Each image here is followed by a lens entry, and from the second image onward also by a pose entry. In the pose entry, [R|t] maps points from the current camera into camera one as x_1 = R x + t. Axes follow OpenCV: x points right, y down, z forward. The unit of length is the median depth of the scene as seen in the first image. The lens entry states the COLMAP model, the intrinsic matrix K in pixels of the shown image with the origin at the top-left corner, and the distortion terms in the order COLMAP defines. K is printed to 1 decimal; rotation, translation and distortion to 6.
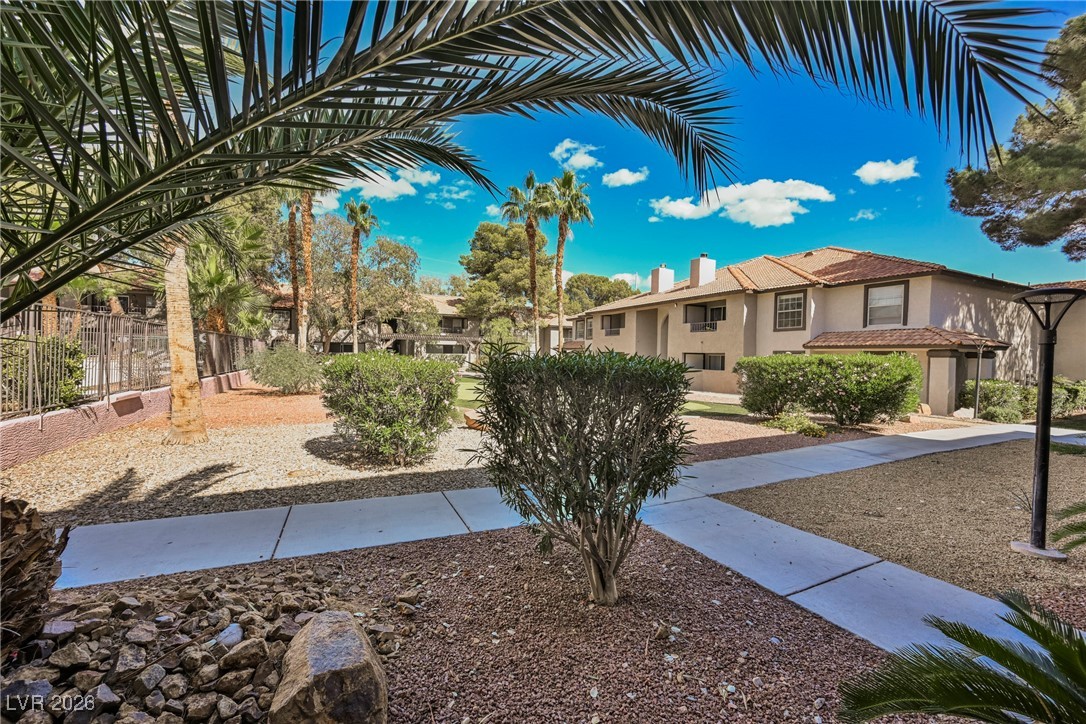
lens RADIAL K [[425.8, 0, 535.0], [0, 425.8, 358.3], [0, 0, 1]] dist [-0.001948, -0.000222]
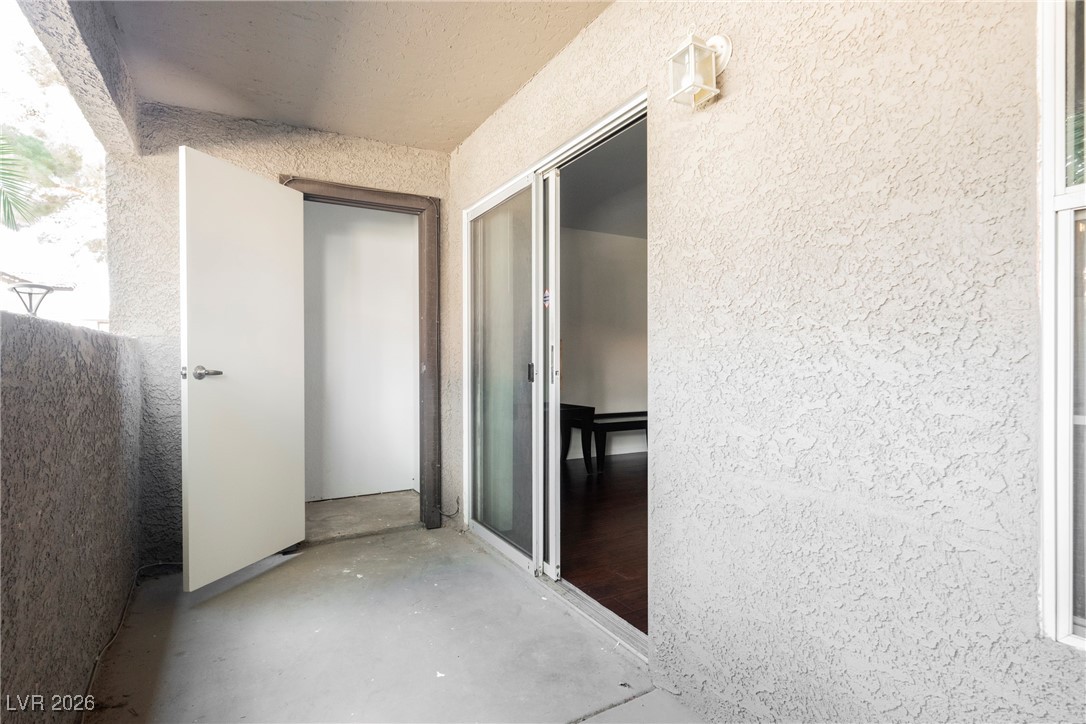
lens RADIAL K [[547.8, 0, 545.3], [0, 547.8, 362.1], [0, 0, 1]] dist [-0.005998, 0.000656]
pose [[-0.069879, -0.026958, 0.997191, -0.709895], [0.016914, 0.999459, 0.028204, 0.073792], [-0.997412, 0.018837, -0.069385, -0.565256]]
